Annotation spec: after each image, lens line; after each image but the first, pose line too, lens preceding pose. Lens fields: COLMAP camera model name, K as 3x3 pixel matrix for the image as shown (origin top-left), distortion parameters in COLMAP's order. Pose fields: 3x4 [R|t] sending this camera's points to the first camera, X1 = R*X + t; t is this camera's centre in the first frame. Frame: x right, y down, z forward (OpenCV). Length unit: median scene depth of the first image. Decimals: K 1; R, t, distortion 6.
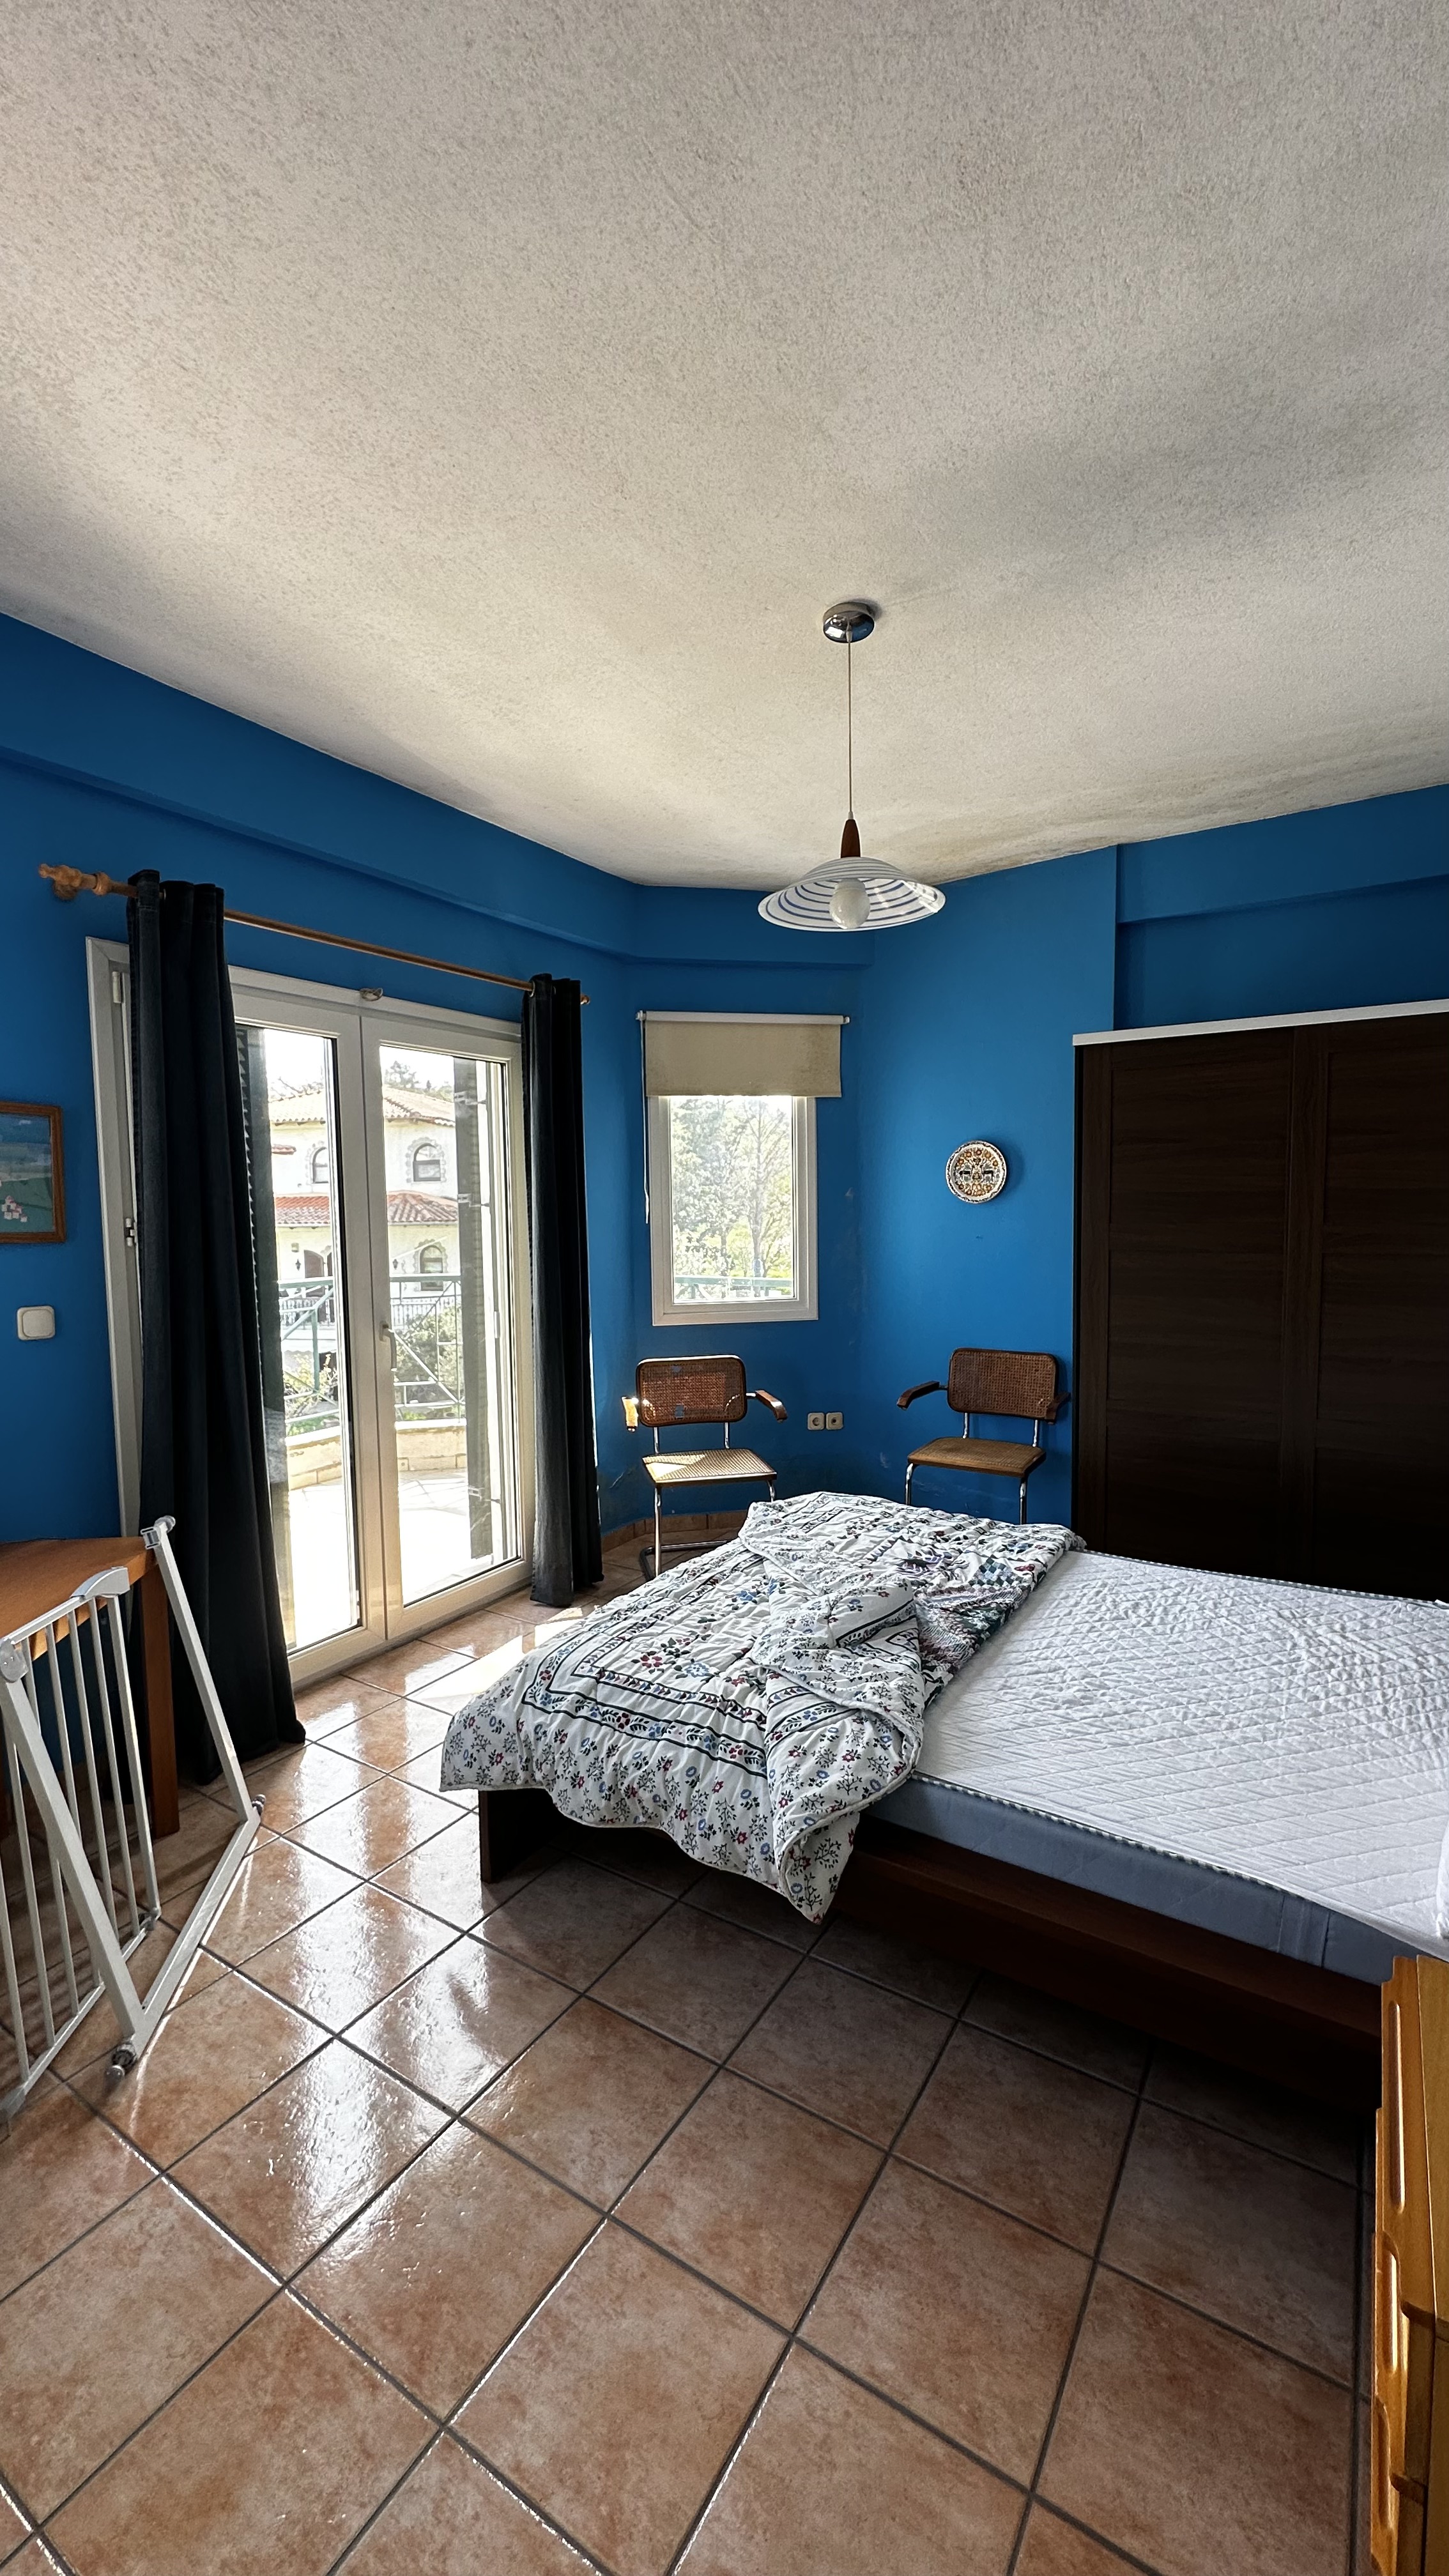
lens RADIAL K [[1027.5, 0, 734.9], [0, 1027.5, 1289.1], [0, 0, 1]] dist [-0.000241, 0.000994]
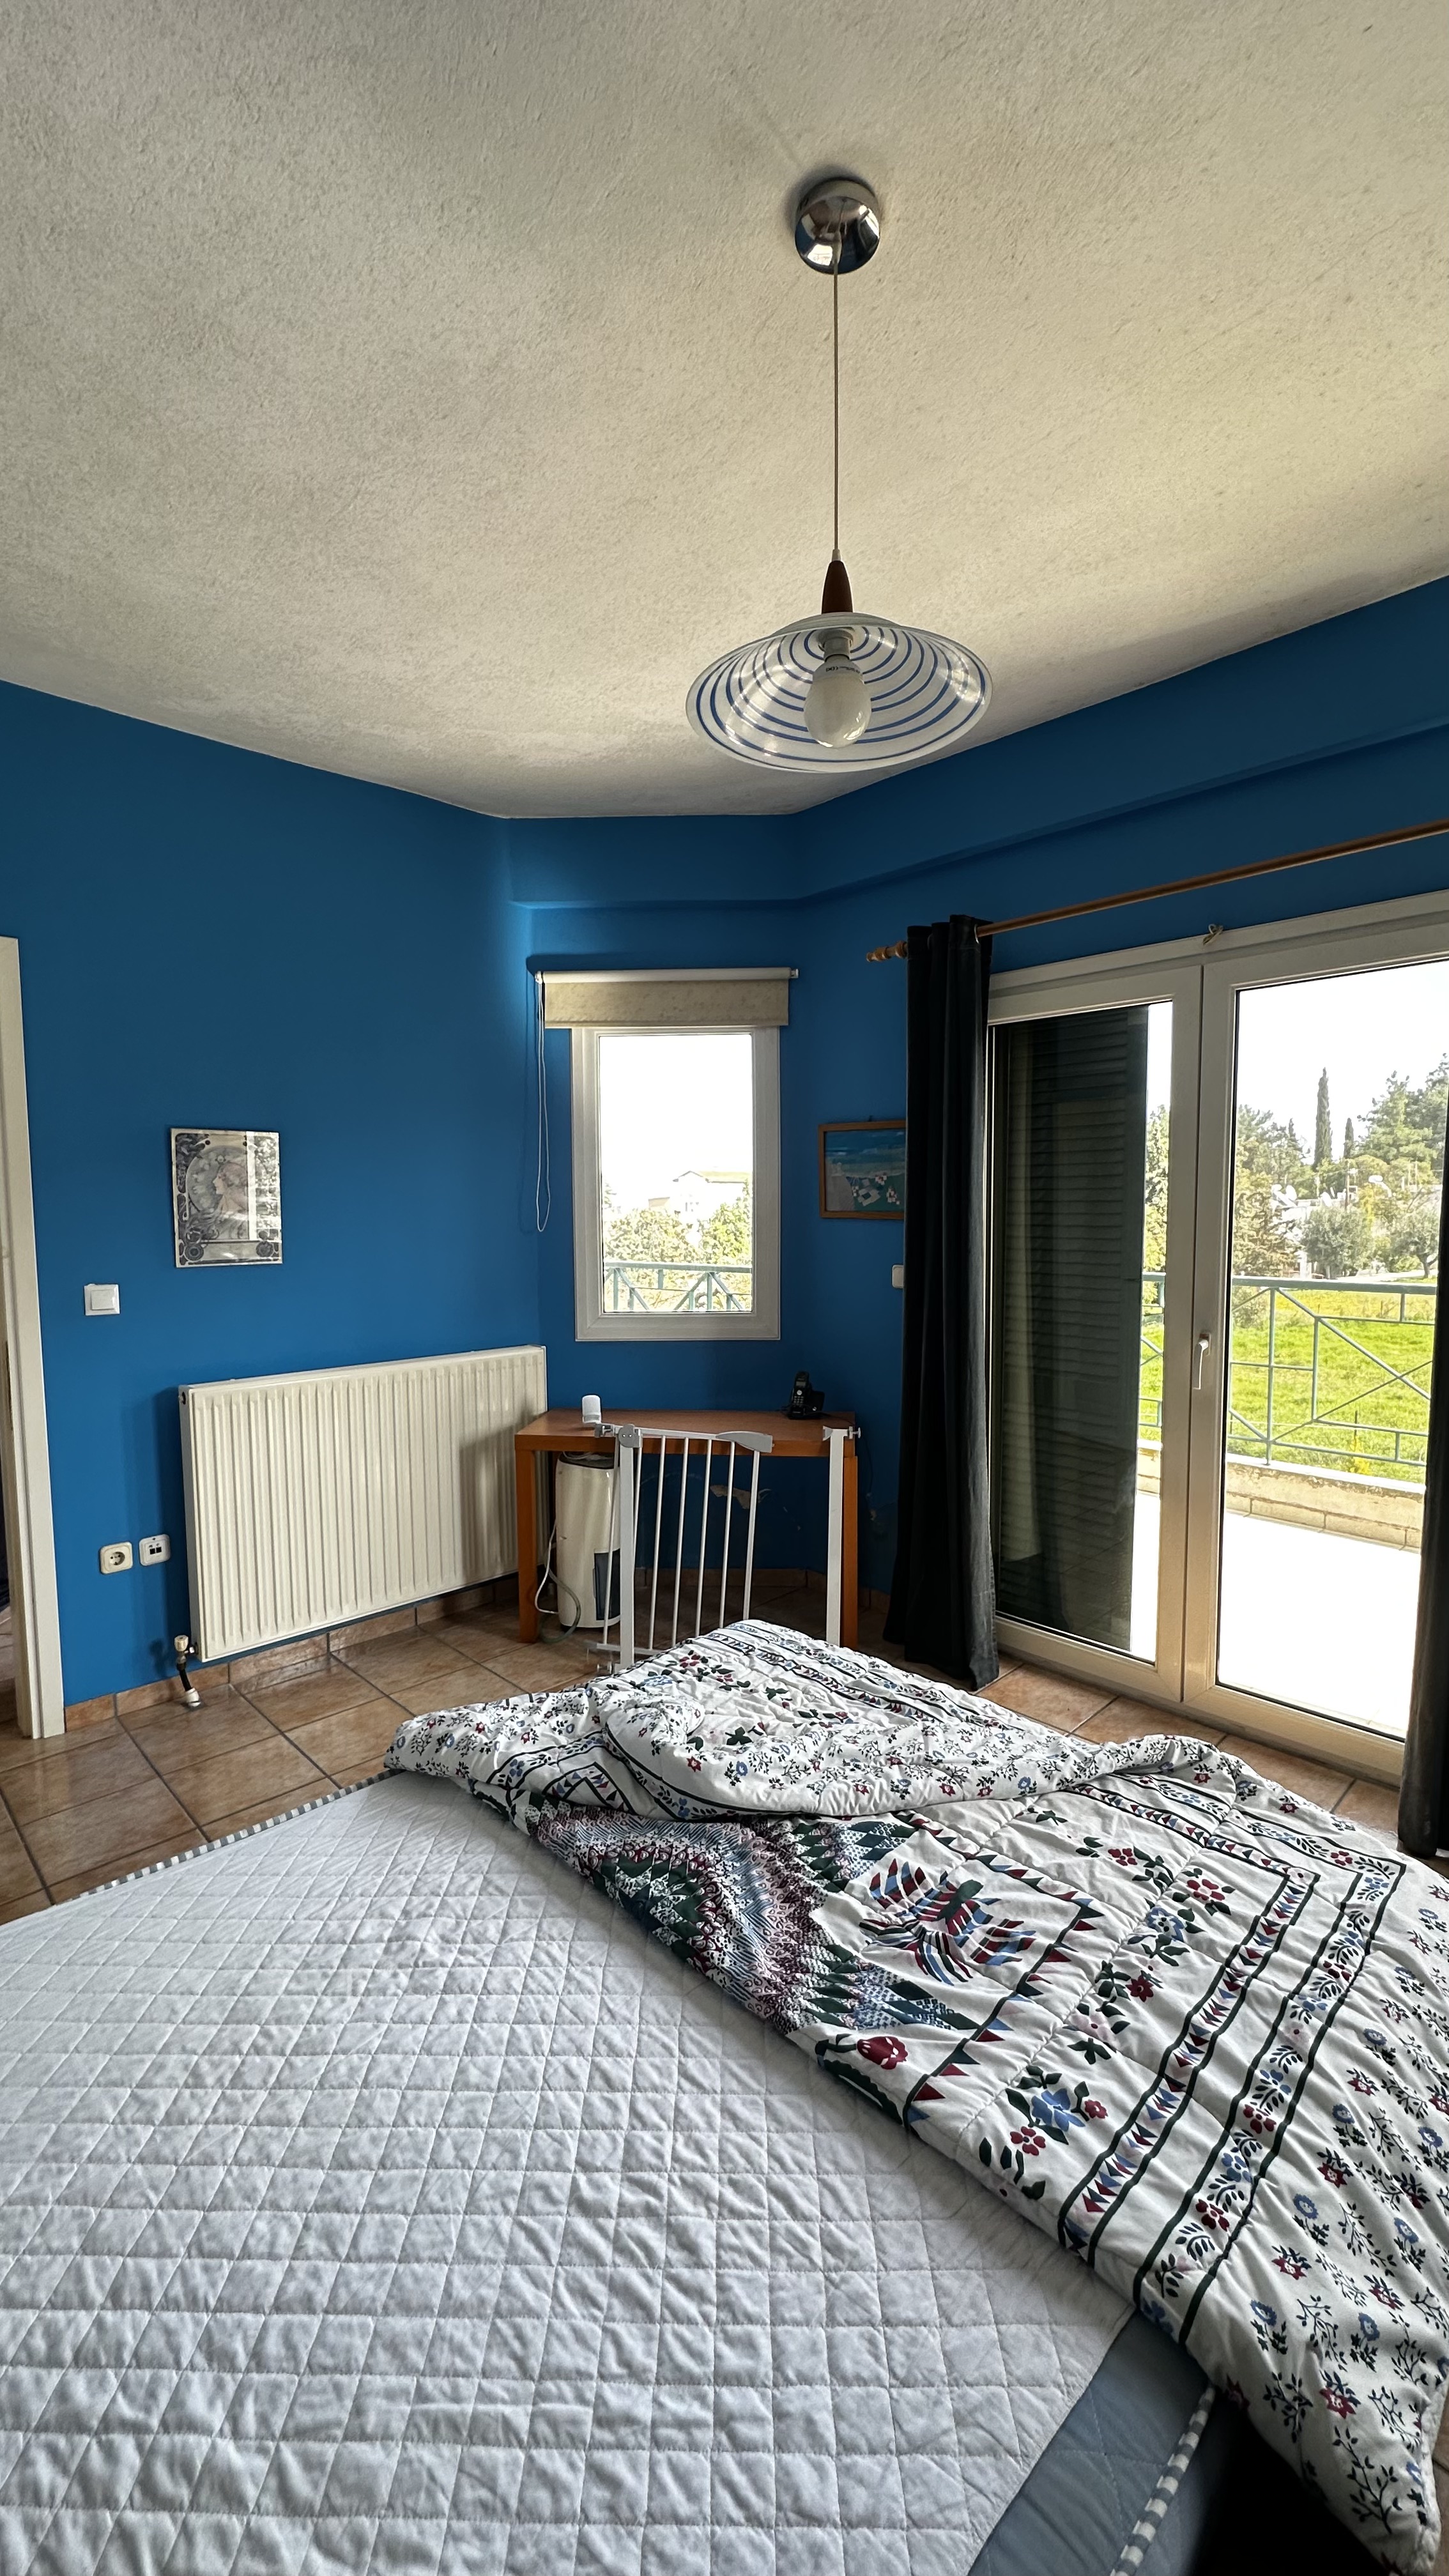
lens RADIAL K [[1027.5, 0, 736.3], [0, 1027.5, 1286.6], [0, 0, 1]] dist [-0.000241, 0.000994]
pose [[-0.225358, 0.099775, -0.969154, 0.690349], [-0.058916, 0.991526, 0.115779, -0.095377], [0.972493, 0.083190, -0.217570, 1.015449]]
